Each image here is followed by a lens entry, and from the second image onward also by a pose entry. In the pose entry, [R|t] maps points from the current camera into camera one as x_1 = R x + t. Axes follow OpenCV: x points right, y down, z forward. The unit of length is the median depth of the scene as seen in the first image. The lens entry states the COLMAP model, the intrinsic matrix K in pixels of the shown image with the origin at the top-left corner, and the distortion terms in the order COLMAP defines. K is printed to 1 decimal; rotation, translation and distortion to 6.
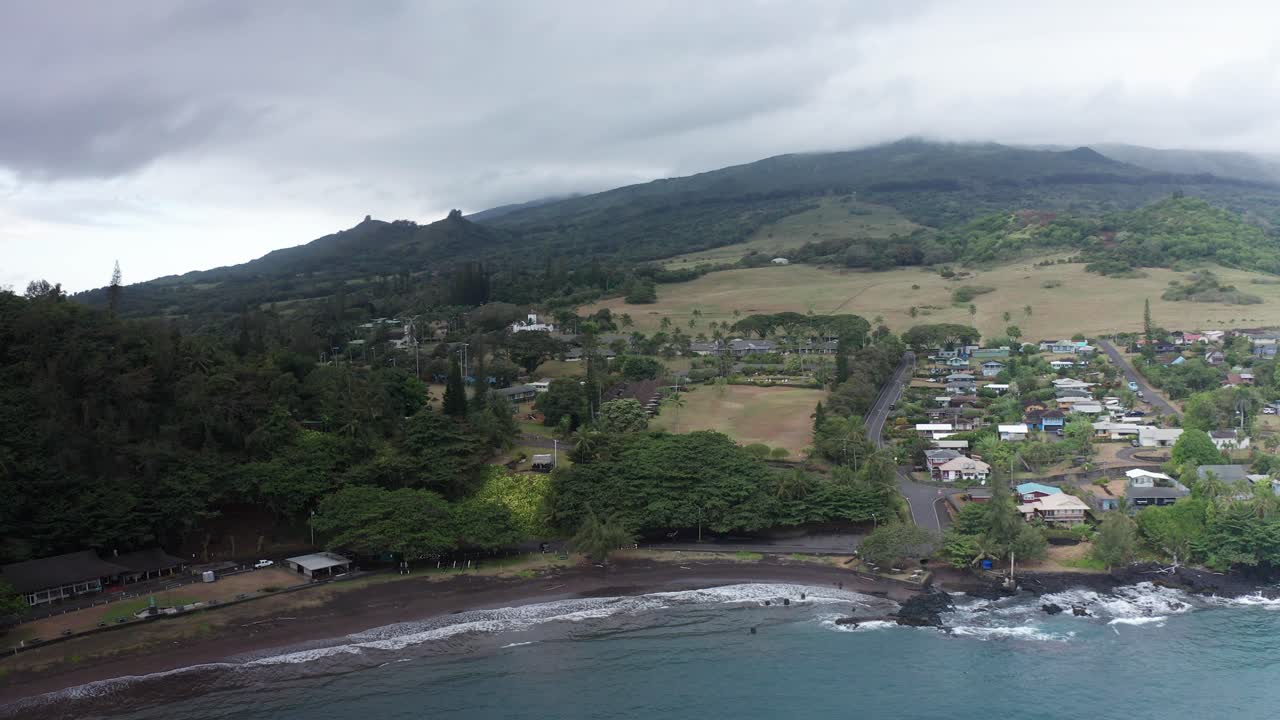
lens RADIAL K [[1024.4, 0, 640.0], [0, 1024.4, 360.0], [0, 0, 1]] dist [-0.188978, 0.012431]
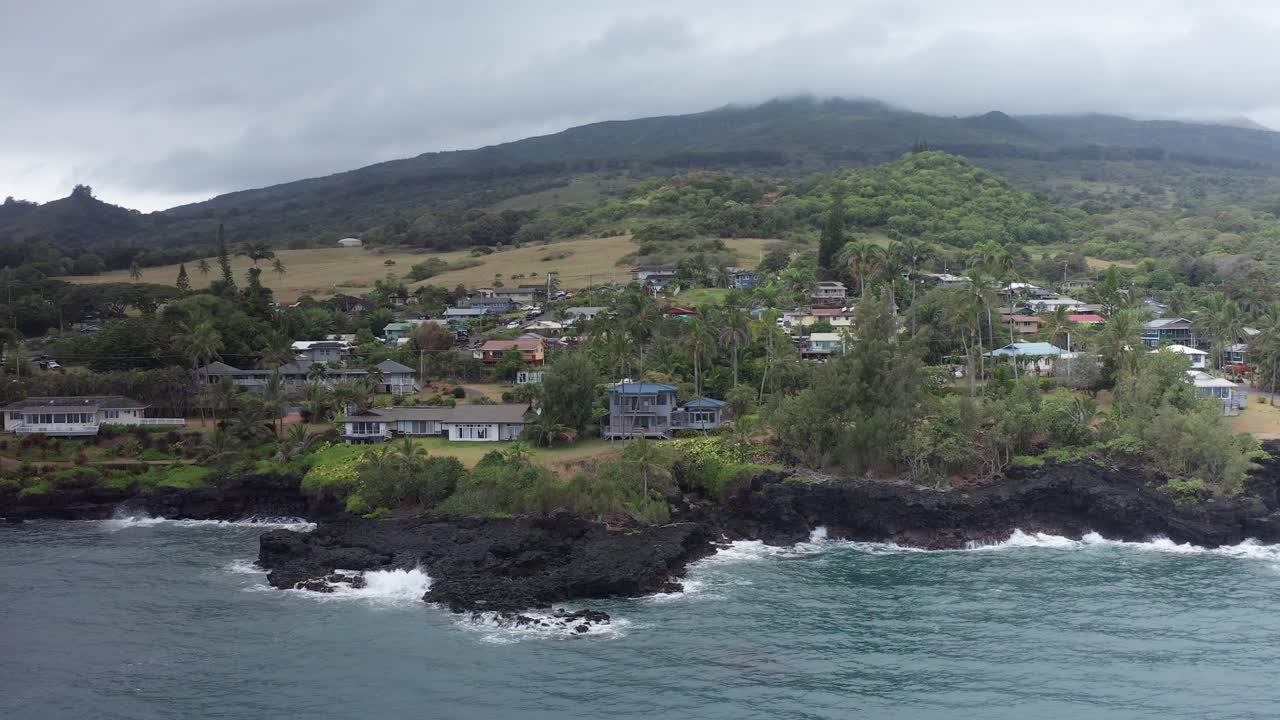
lens RADIAL K [[1442.7, 0, 640.0], [0, 1442.7, 360.0], [0, 0, 1]] dist [-0.182909, -0.005632]
pose [[0.995048, 0.012355, 0.098622, 0.306278], [-0.008307, 0.999110, -0.041354, 0.030346], [-0.099046, 0.040330, 0.994265, -0.004073]]
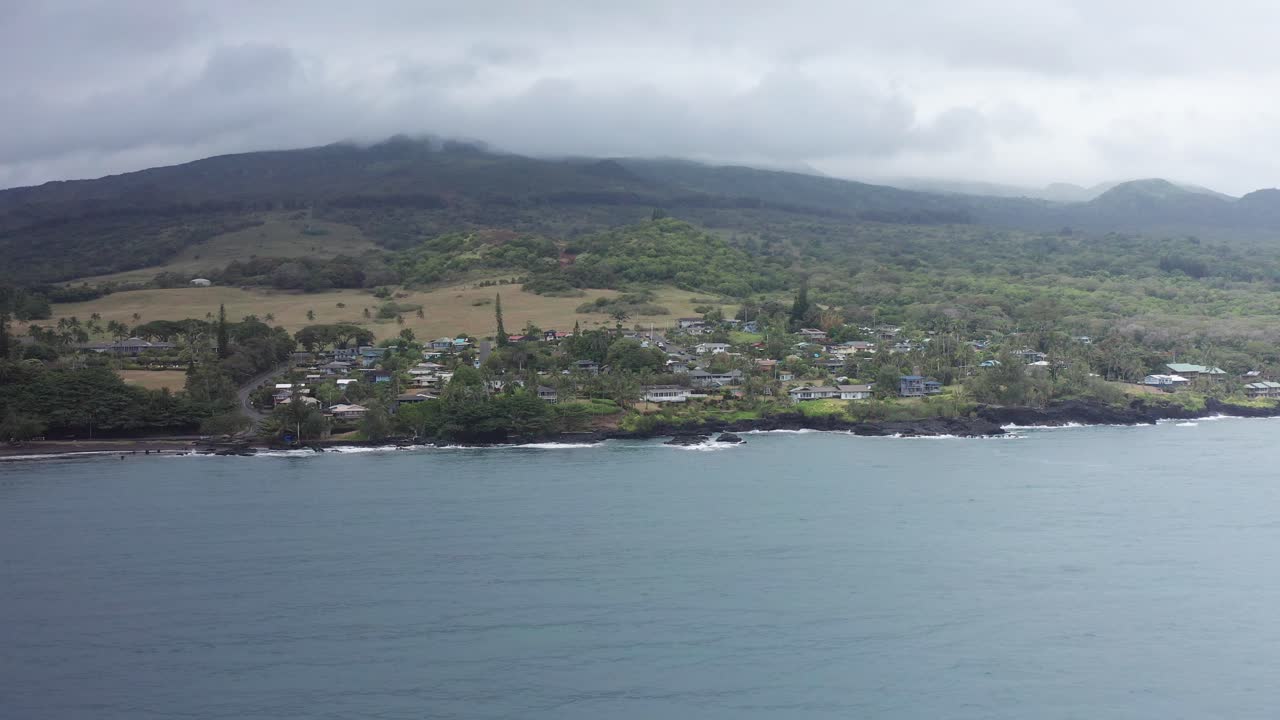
lens RADIAL K [[1442.7, 0, 640.0], [0, 1442.7, 360.0], [0, 0, 1]] dist [-0.182909, -0.005632]
pose [[0.913039, 0.011116, 0.407721, -0.009417], [0.013667, 0.998233, -0.057822, 0.050483], [-0.407643, 0.058366, 0.911274, -0.267699]]
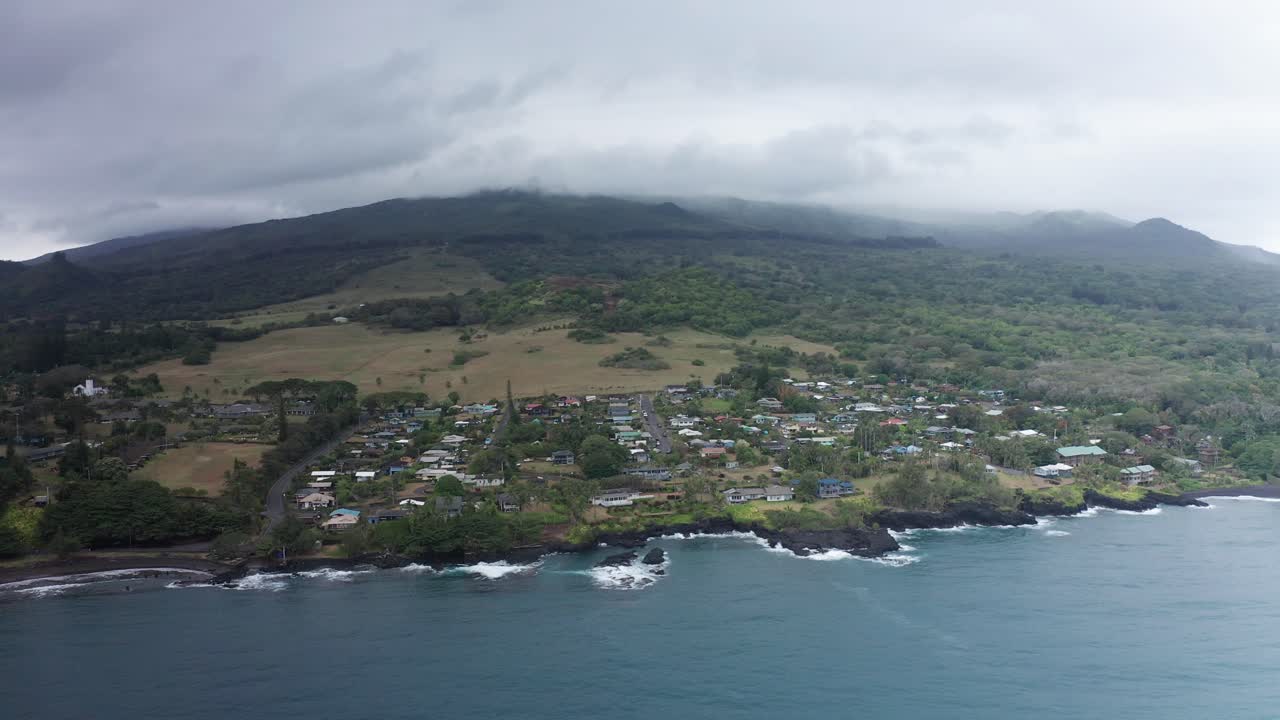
lens RADIAL K [[1024.4, 0, 640.0], [0, 1024.4, 360.0], [0, 0, 1]] dist [-0.188978, 0.012431]
pose [[0.937626, -0.000415, 0.347646, 0.076813], [0.011687, 0.999472, -0.030327, -0.018326], [-0.347450, 0.032498, 0.937135, -0.204487]]
